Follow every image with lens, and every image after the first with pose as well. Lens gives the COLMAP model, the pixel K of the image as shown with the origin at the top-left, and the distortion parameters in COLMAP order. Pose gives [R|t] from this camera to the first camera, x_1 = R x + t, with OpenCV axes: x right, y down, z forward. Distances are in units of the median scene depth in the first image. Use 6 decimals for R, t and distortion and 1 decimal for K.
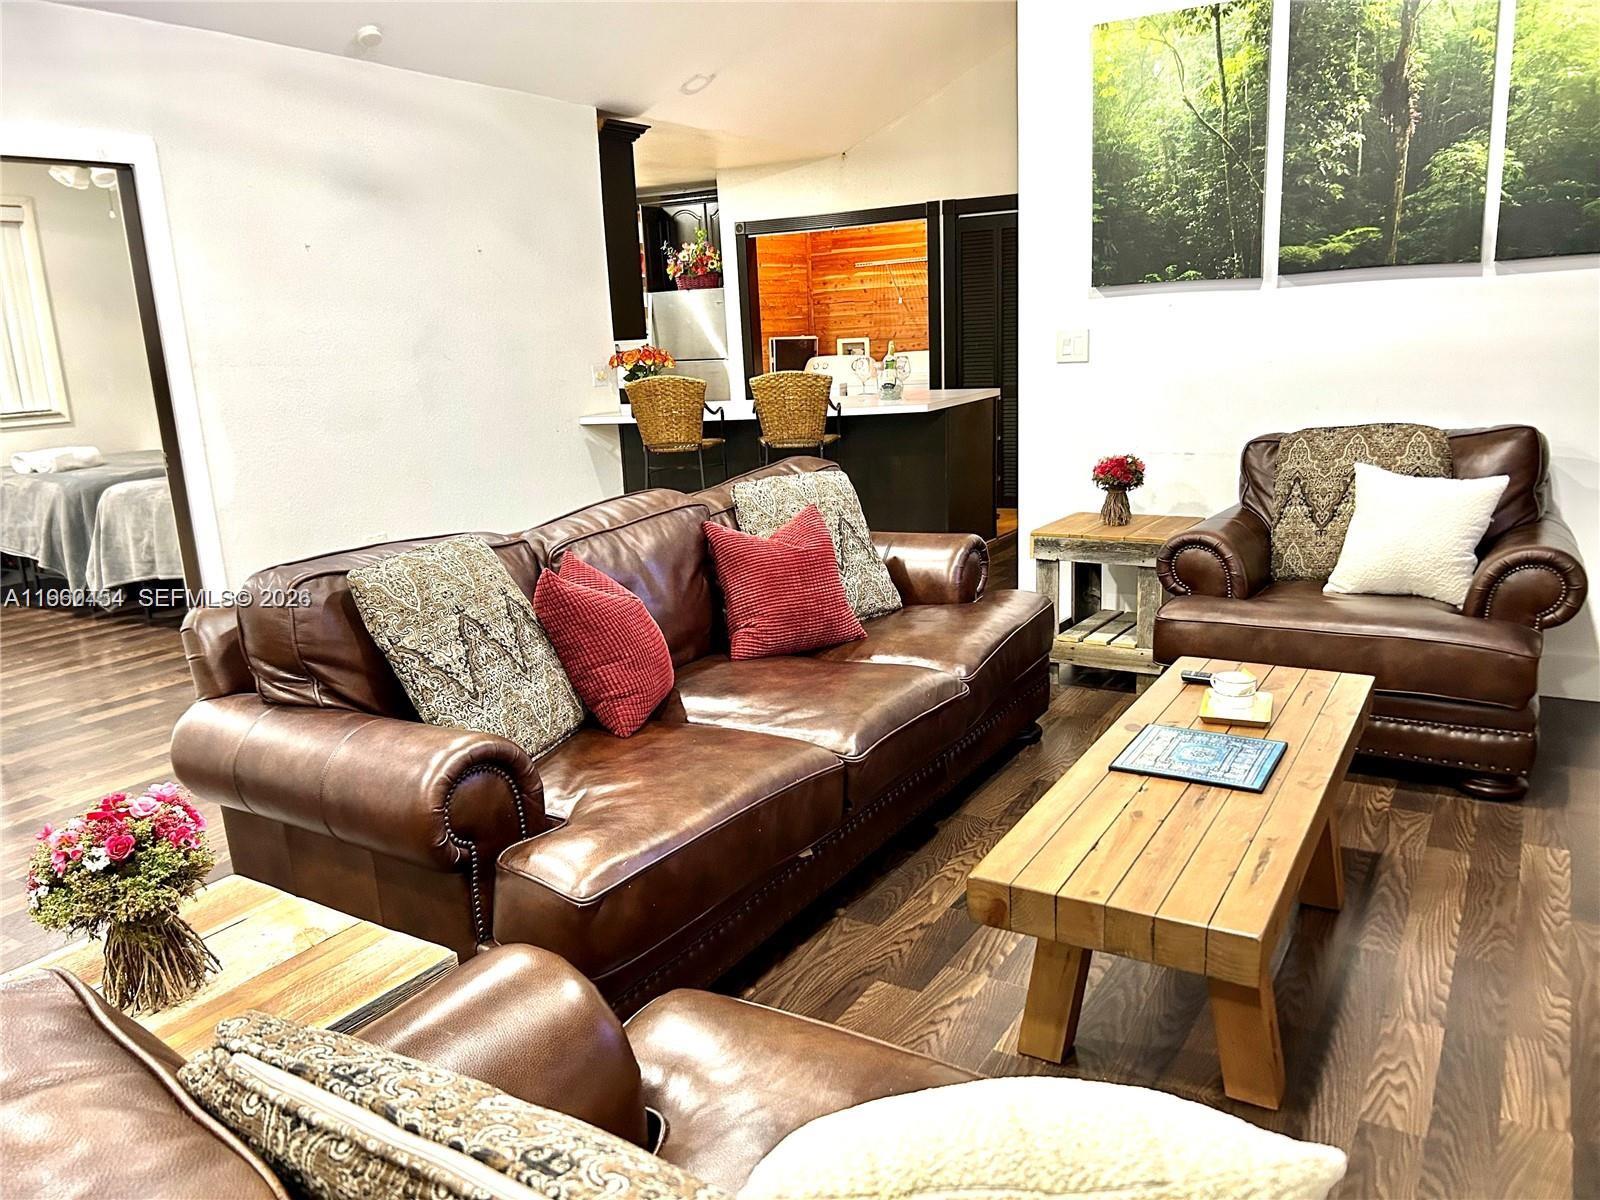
lens RADIAL K [[1202.6, 0, 795.3], [0, 1202.6, 603.5], [0, 0, 1]] dist [0.041333, -0.042959]
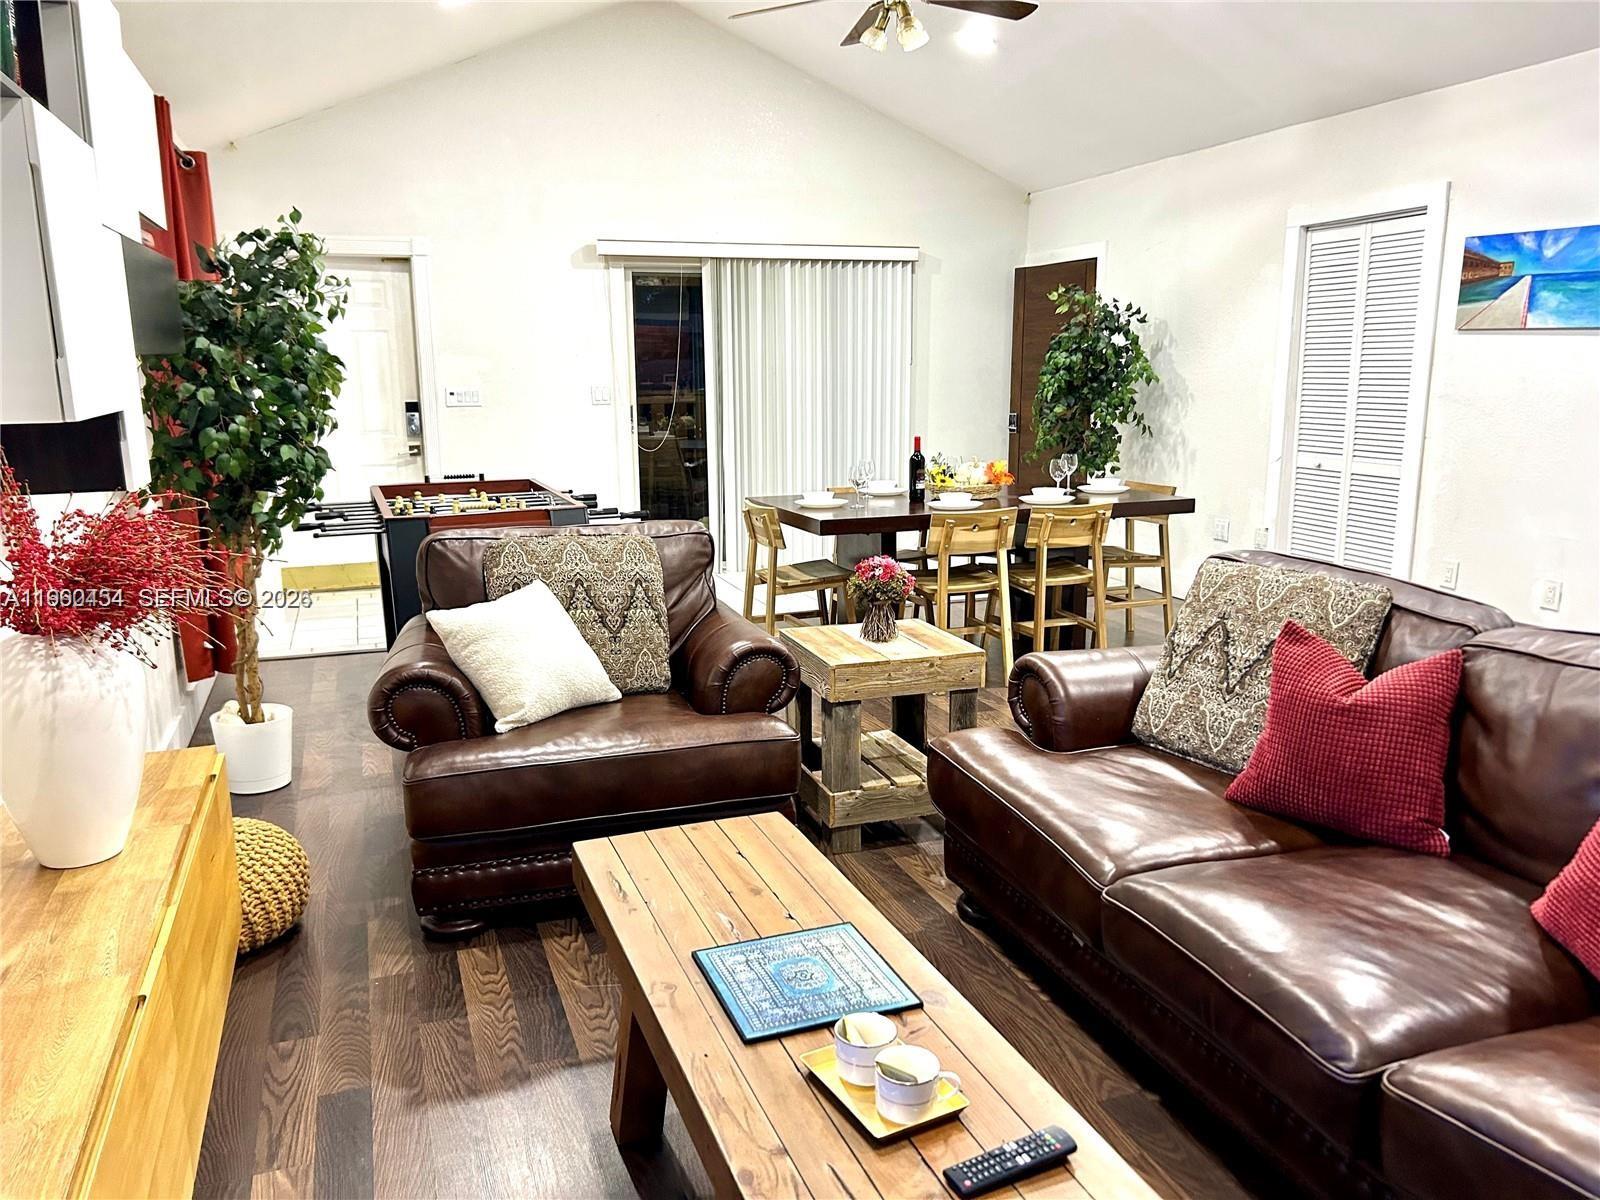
lens RADIAL K [[1202.6, 0, 797.1], [0, 1202.6, 597.3], [0, 0, 1]] dist [0.041333, -0.042959]
pose [[-0.615245, 0.201430, -0.762168, 0.514865], [-0.143632, 0.921982, 0.359611, -0.222767], [0.775141, 0.330720, -0.538312, 0.778965]]
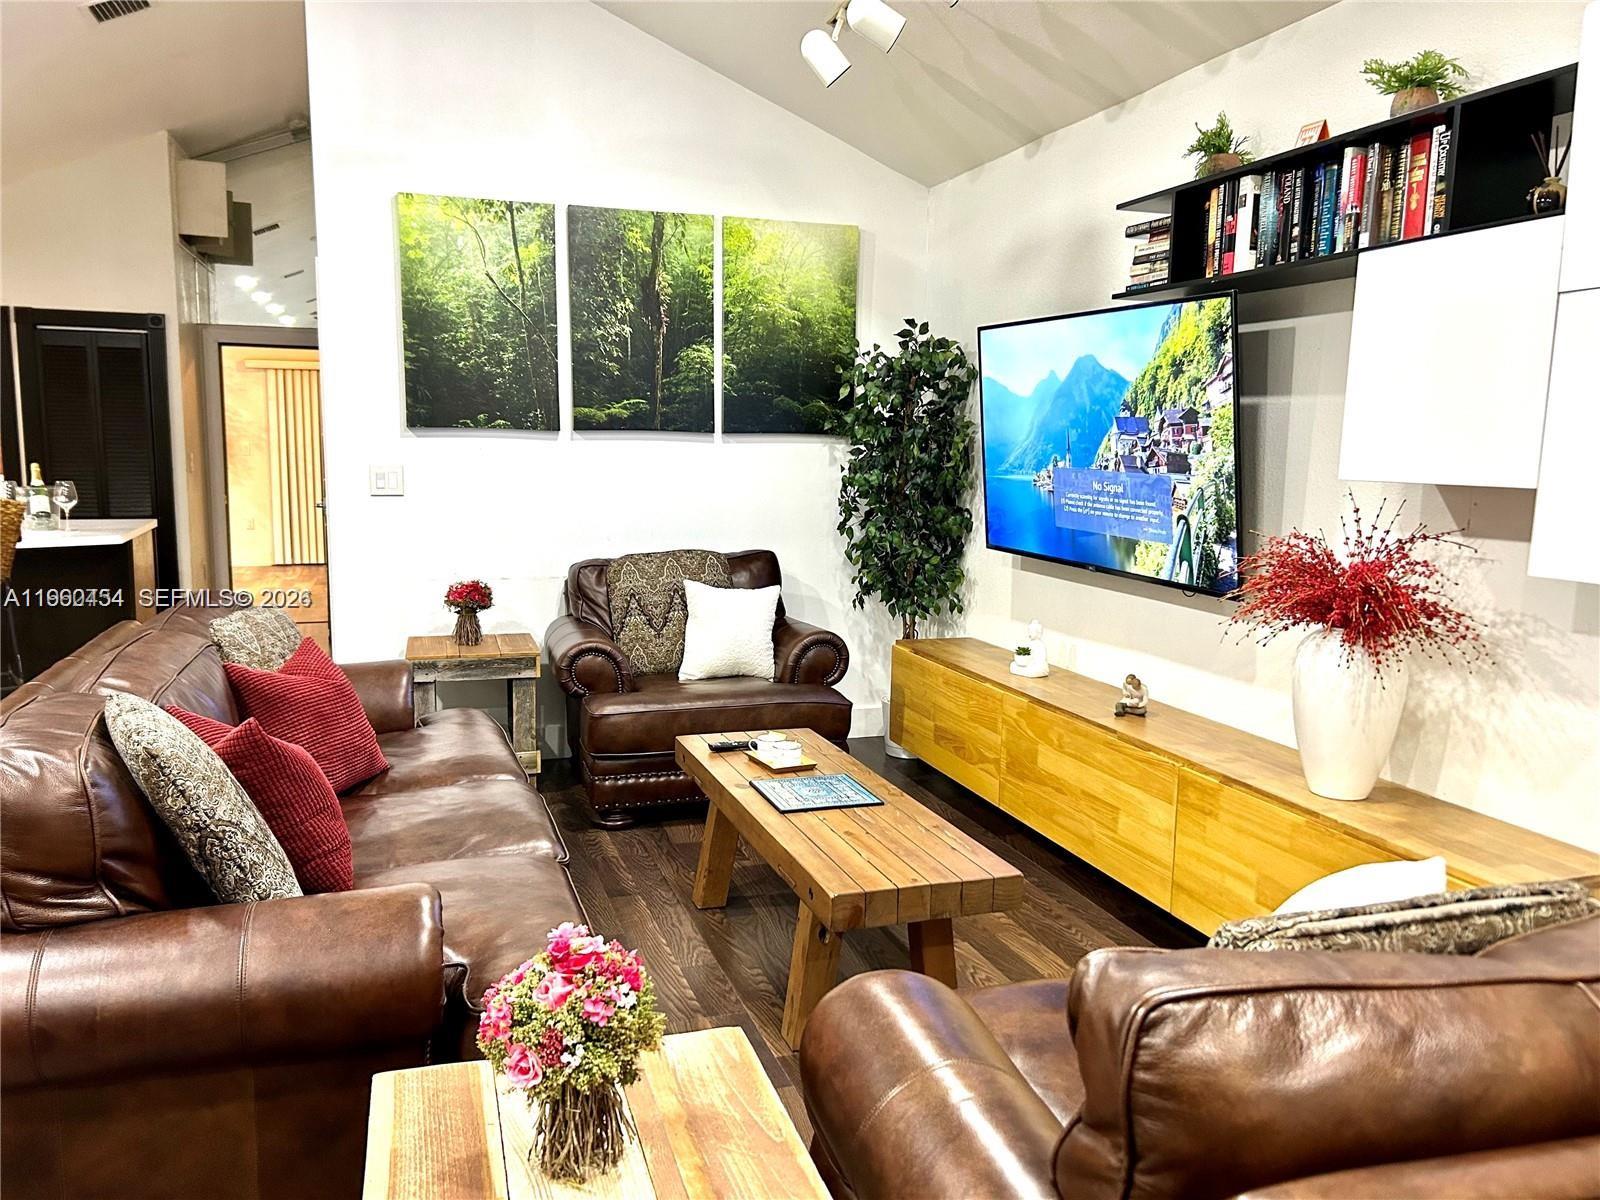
lens RADIAL K [[1202.6, 0, 790.1], [0, 1202.6, 627.5], [0, 0, 1]] dist [0.041333, -0.042959]
pose [[0.638746, -0.060183, 0.767060, -0.414531], [0.128995, 0.991202, -0.029648, -0.011597], [-0.758527, 0.117885, 0.640889, 0.087114]]
